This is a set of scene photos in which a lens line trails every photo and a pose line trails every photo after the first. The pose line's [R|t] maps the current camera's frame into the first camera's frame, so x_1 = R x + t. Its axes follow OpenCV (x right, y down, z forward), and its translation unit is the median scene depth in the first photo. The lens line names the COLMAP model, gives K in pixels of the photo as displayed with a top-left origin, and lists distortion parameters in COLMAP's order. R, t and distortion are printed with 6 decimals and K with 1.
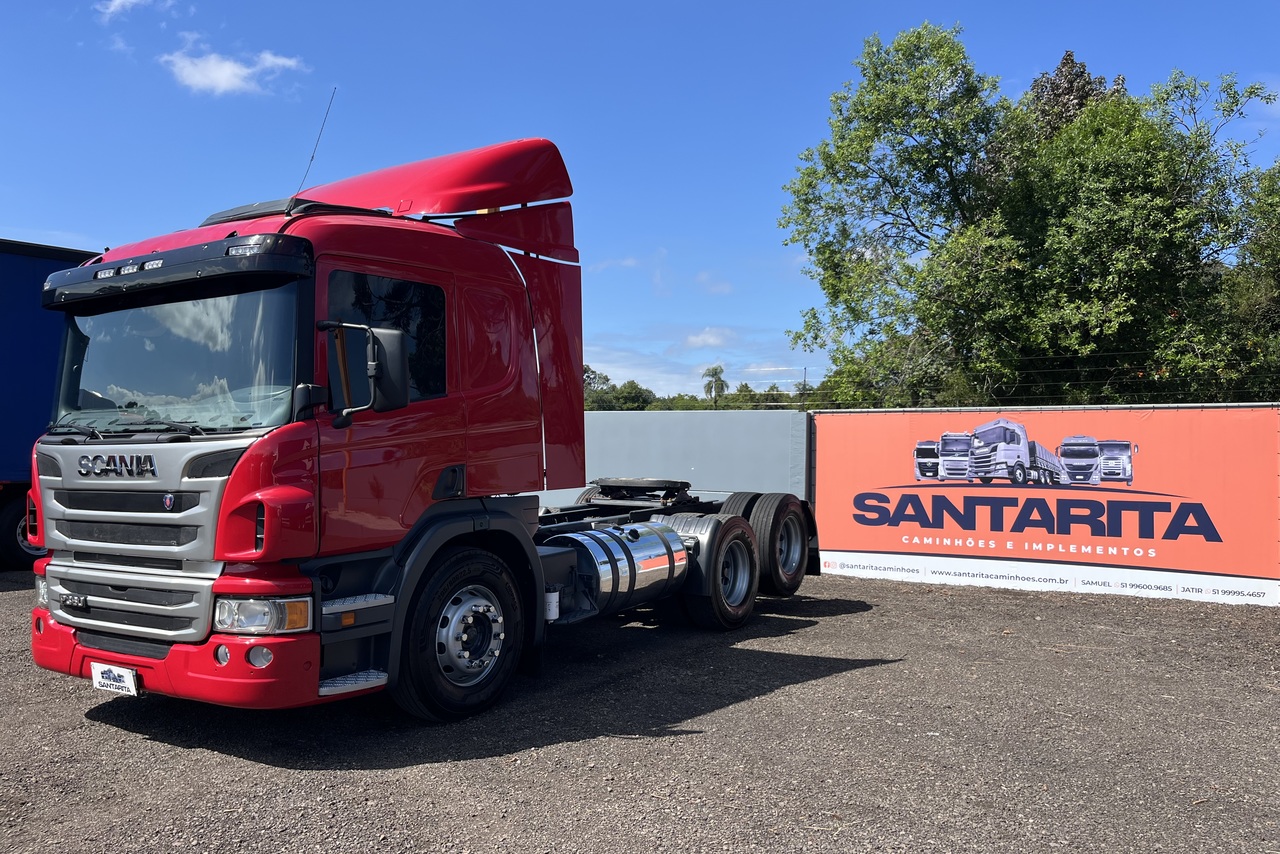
lens RADIAL K [[973.7, 0, 640.0], [0, 973.7, 430.5], [0, 0, 1]] dist [0.050838, -0.063656]
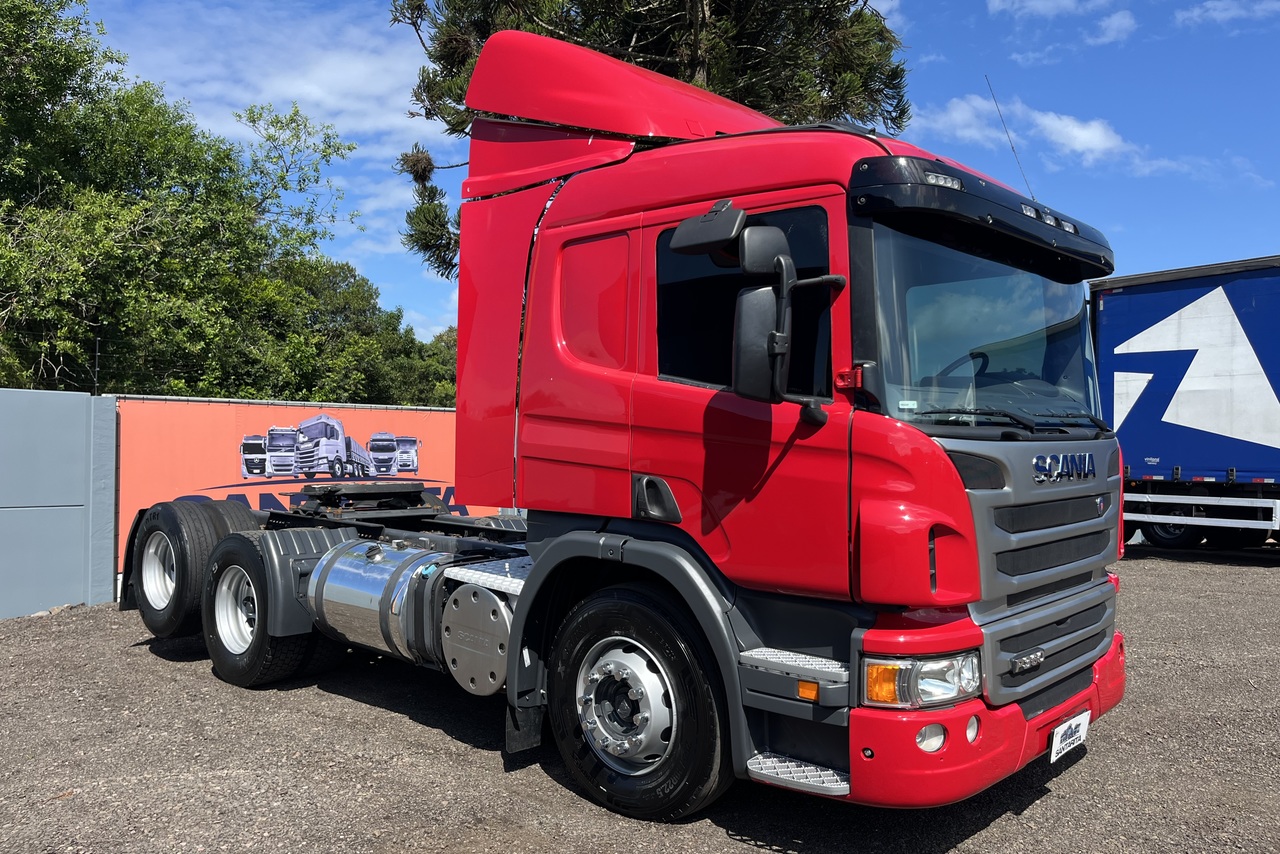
lens RADIAL K [[973.7, 0, 638.6], [0, 973.7, 432.3], [0, 0, 1]] dist [0.050838, -0.063656]
pose [[0.193209, 0.009986, 0.981107, -0.573659], [-0.022061, 0.999740, -0.005831, 0.005256], [-0.980910, -0.020517, 0.193379, 0.484349]]
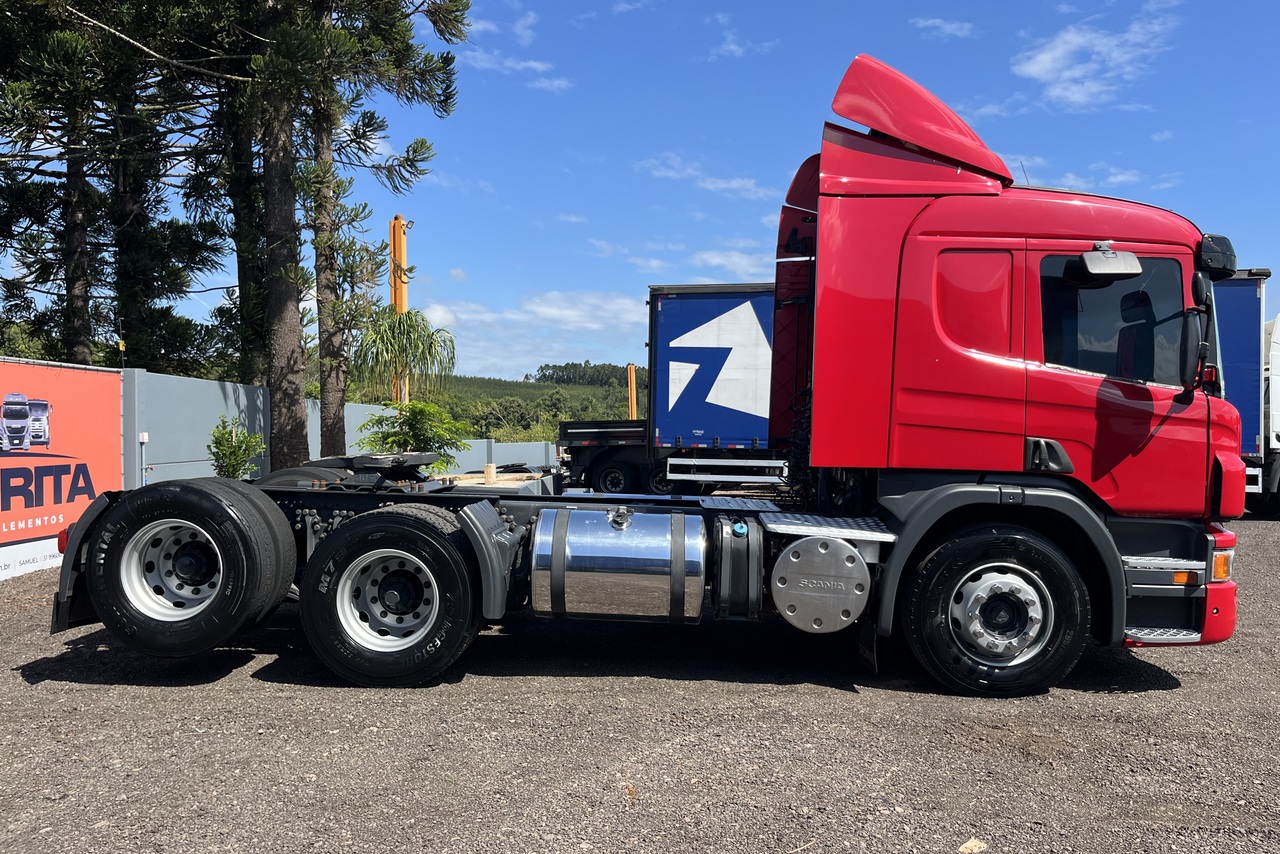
lens RADIAL K [[973.7, 0, 632.6], [0, 973.7, 436.2], [0, 0, 1]] dist [0.050838, -0.063656]
pose [[-0.492670, -0.019997, 0.869987, -0.543267], [-0.032682, 0.999456, 0.004465, 0.020907], [-0.869603, -0.026233, -0.493055, 0.927925]]
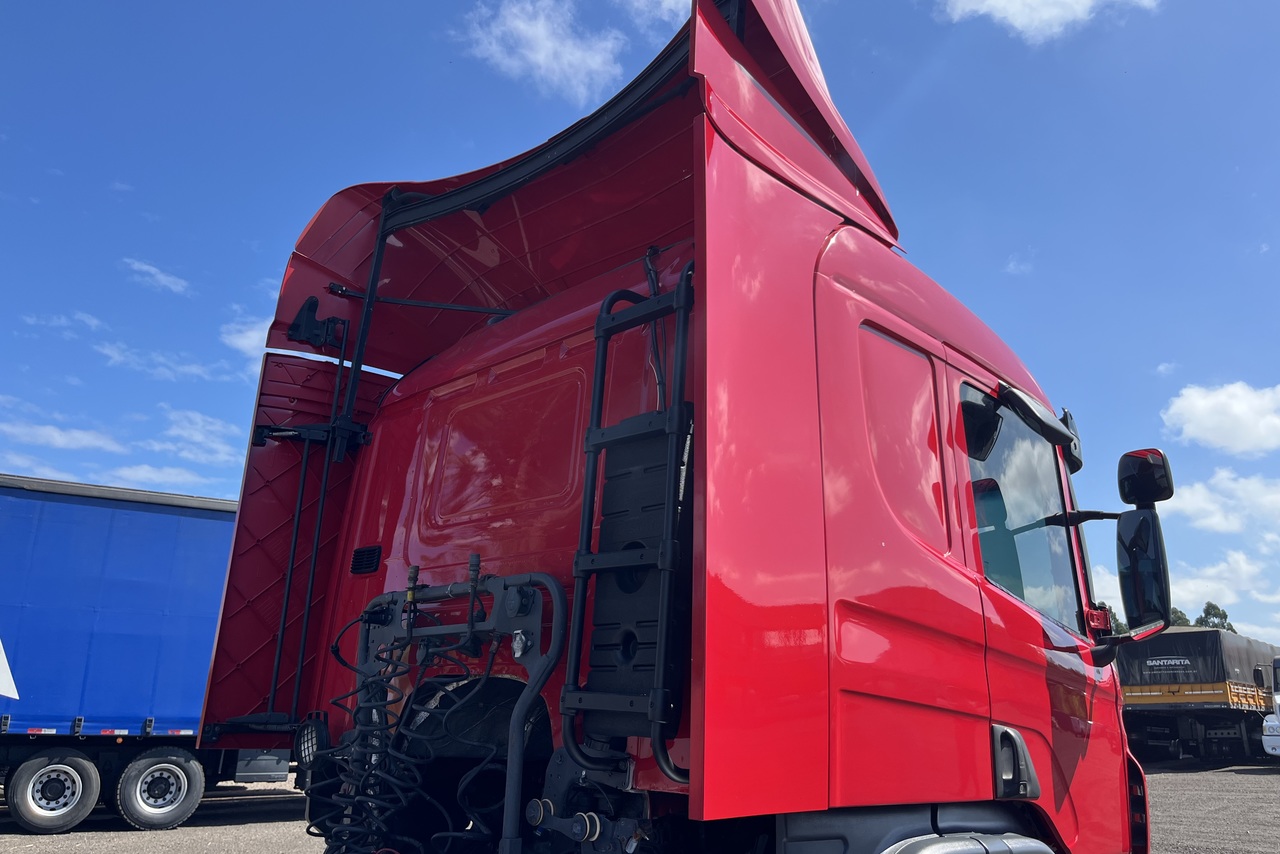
lens RADIAL K [[973.7, 0, 632.4], [0, 973.7, 426.0], [0, 0, 1]] dist [0.050838, -0.063656]
pose [[-0.969176, 0.046395, 0.241963, -0.224563], [-0.029565, 0.953110, -0.301177, 0.022776], [-0.244591, -0.299047, -0.922359, 0.793698]]
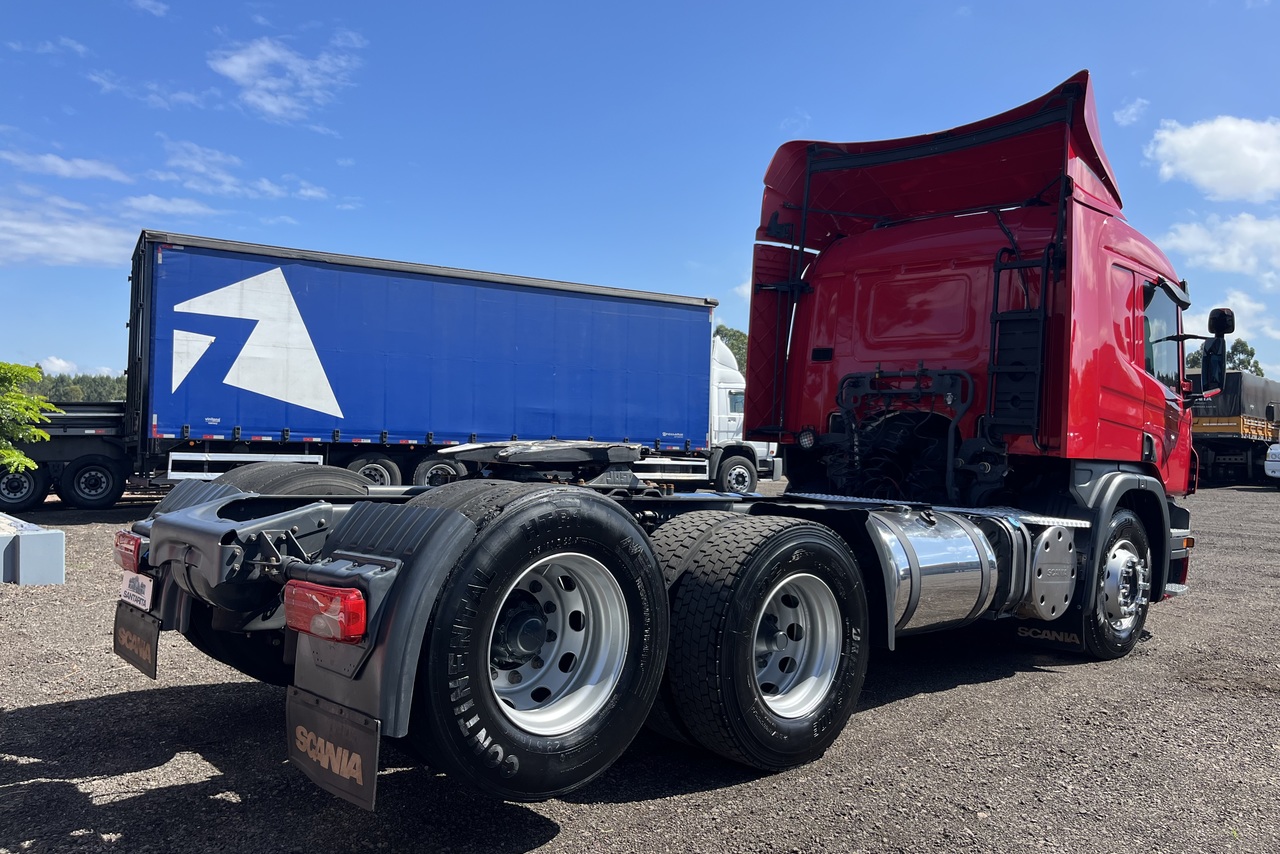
lens RADIAL K [[973.7, 0, 625.5], [0, 973.7, 410.2], [0, 0, 1]] dist [0.050838, -0.063656]
pose [[-0.961283, -0.027480, 0.274189, -0.123046], [-0.042557, 0.997882, -0.049193, 0.043833], [-0.272256, -0.058957, -0.960417, 1.135753]]
